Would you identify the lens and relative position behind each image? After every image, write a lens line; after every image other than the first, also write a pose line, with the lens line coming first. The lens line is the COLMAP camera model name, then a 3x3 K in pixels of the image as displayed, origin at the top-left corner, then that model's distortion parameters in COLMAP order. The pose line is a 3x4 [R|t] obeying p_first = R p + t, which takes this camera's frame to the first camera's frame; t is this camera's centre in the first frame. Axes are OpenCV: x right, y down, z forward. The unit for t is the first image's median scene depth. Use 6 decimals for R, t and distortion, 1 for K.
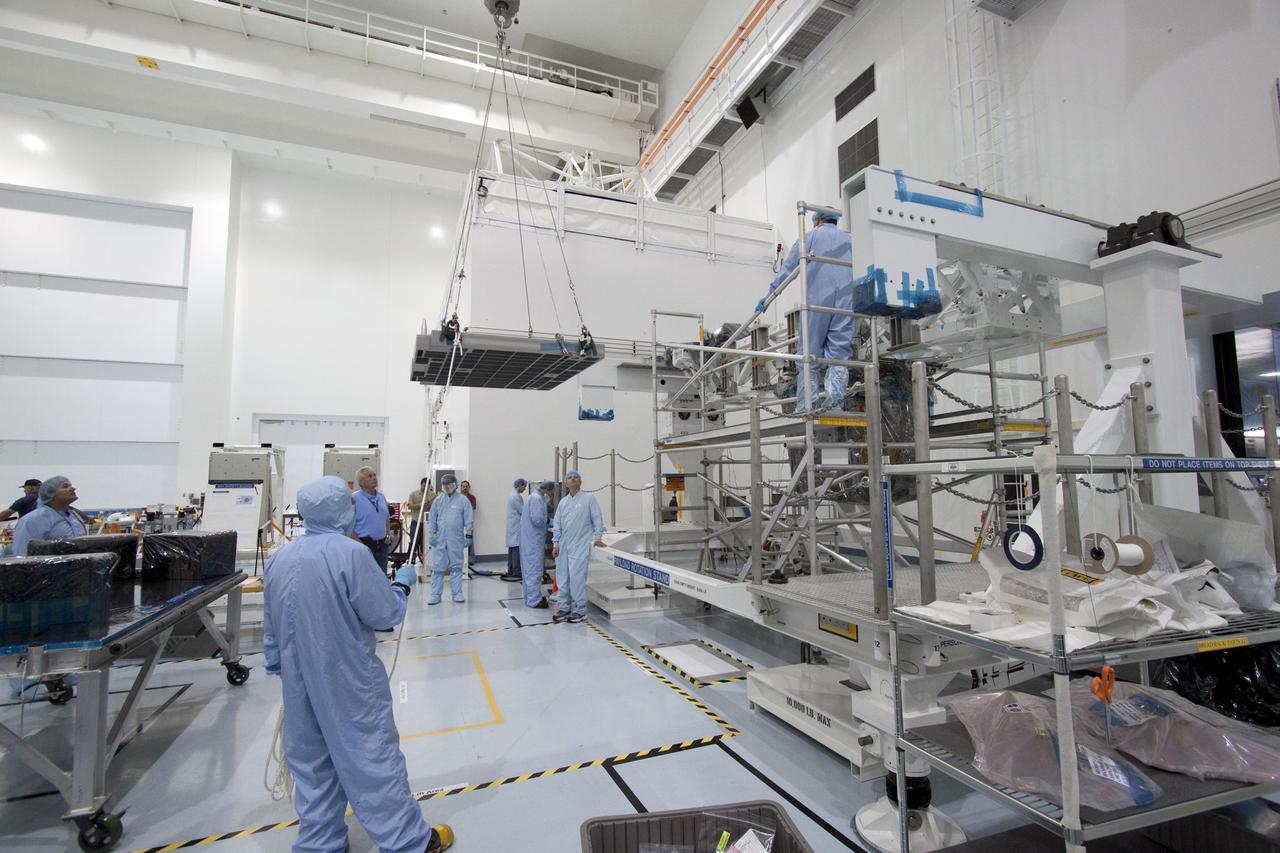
lens RADIAL K [[590.9, 0, 640.0], [0, 590.9, 426.5], [0, 0, 1]] dist [-0.006644, 0.000053]
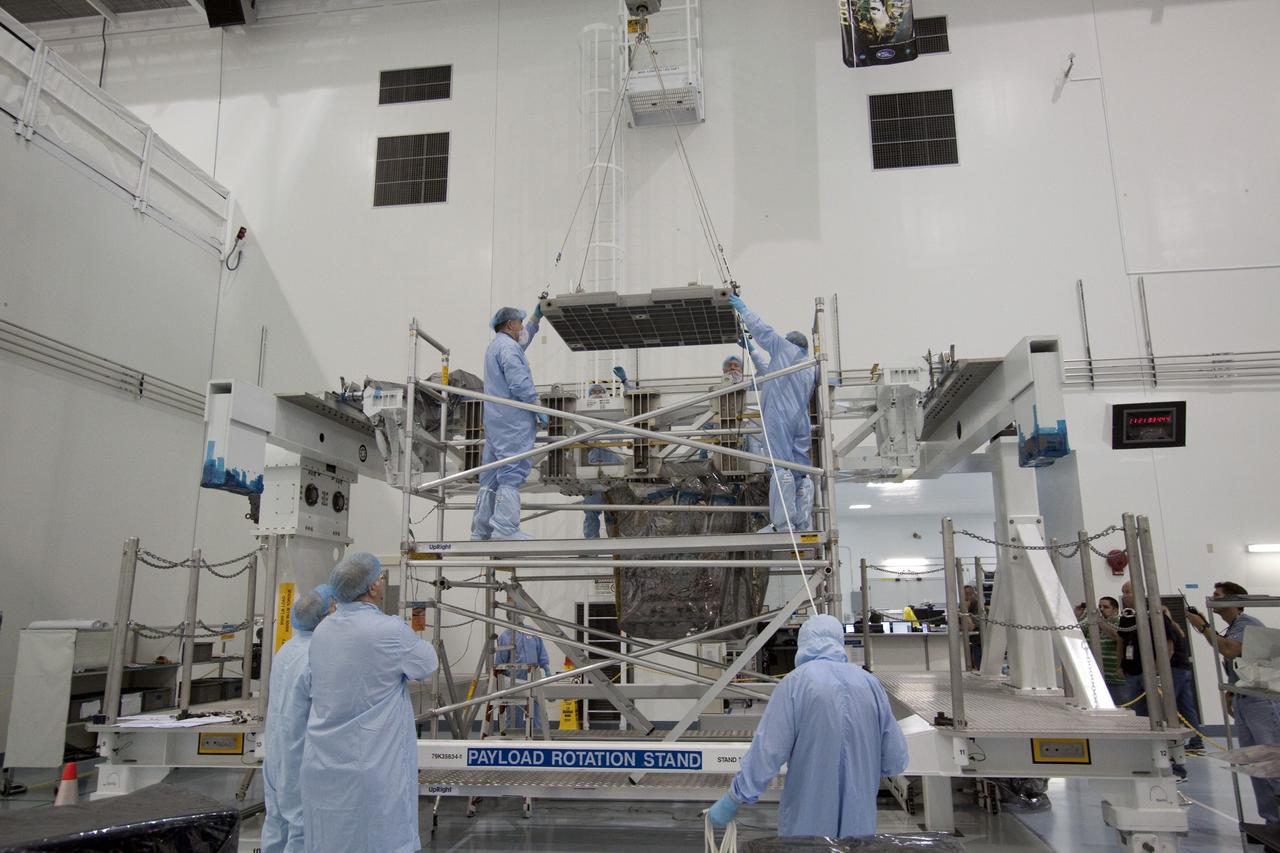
lens RADIAL K [[885.3, 0, 640.0], [0, 885.3, 426.5], [0, 0, 1]] dist [0.002380, 0.001190]
pose [[0.507787, 0.185708, 0.841228, -0.738180], [-0.081010, 0.982455, -0.167985, 0.046532], [-0.857665, 0.017153, 0.513922, 0.414248]]
